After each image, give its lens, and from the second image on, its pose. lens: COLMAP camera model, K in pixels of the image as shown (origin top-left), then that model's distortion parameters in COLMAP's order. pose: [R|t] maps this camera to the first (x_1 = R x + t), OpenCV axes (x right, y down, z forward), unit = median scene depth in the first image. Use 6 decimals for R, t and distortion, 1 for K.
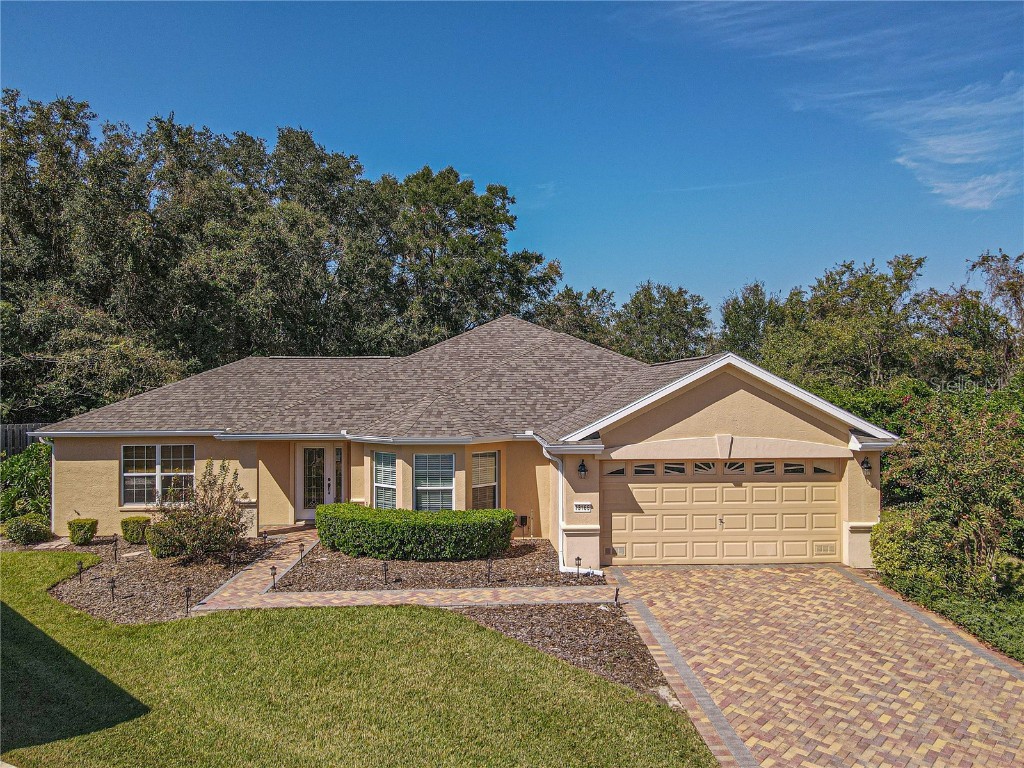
lens RADIAL K [[747.3, 0, 510.8], [0, 747.3, 386.4], [0, 0, 1]] dist [0.007335, 0.009595]
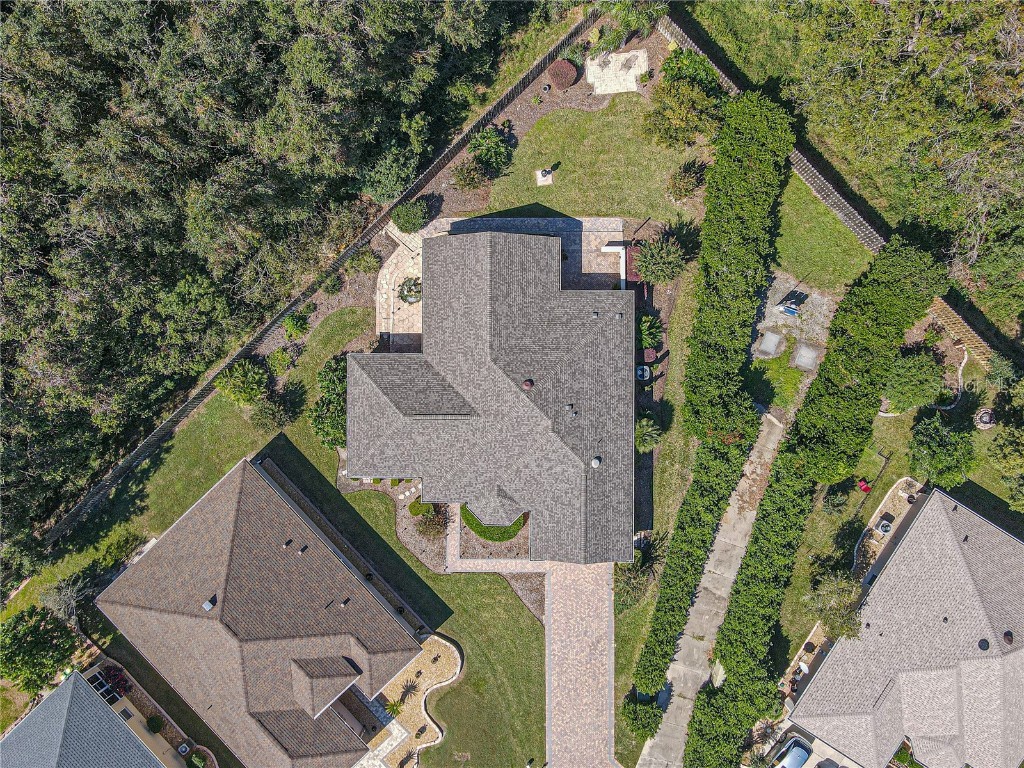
lens RADIAL K [[778.3, 0, 511.4], [0, 778.3, 383.2], [0, 0, 1]] dist [0.002888, 0.012290]
pose [[0.998534, 0.050446, -0.019636, -0.008535], [0.019651, 0.000195, 0.999807, -2.821755], [0.050440, -0.998727, -0.000796, 1.411712]]
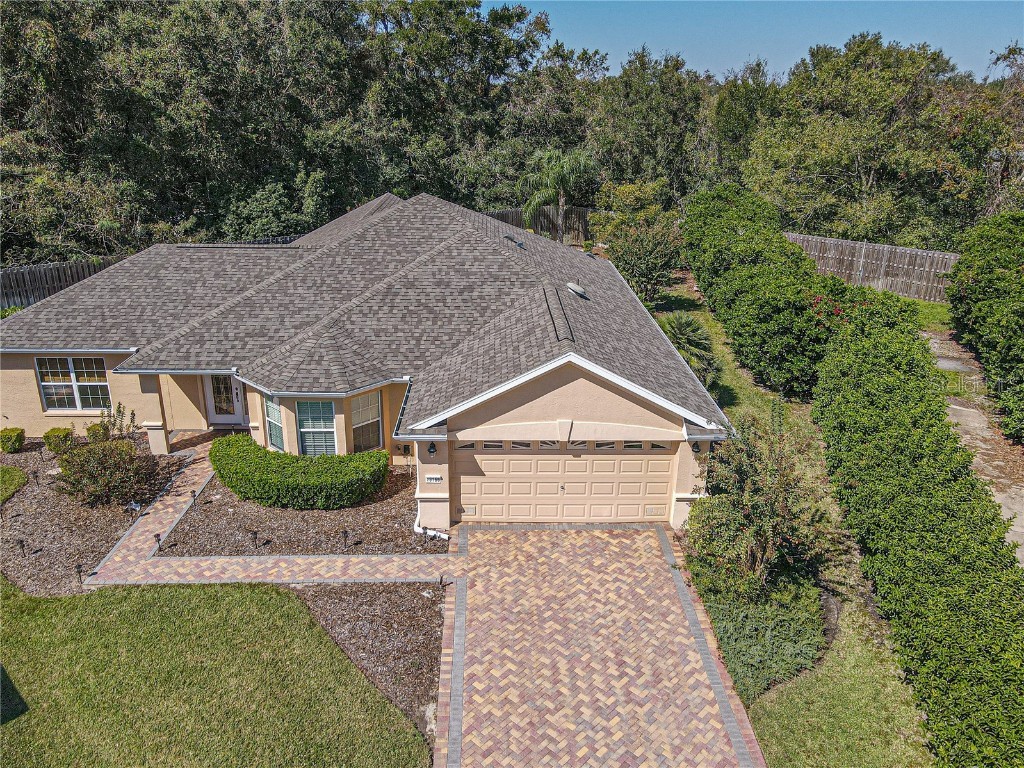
lens RADIAL K [[778.3, 0, 511.4], [0, 778.3, 383.2], [0, 0, 1]] dist [0.002888, 0.012290]
pose [[0.999610, 0.022524, -0.016510, 0.178011], [-0.015411, 0.937924, 0.346497, -0.293378], [0.023290, -0.346107, 0.937906, -0.025443]]
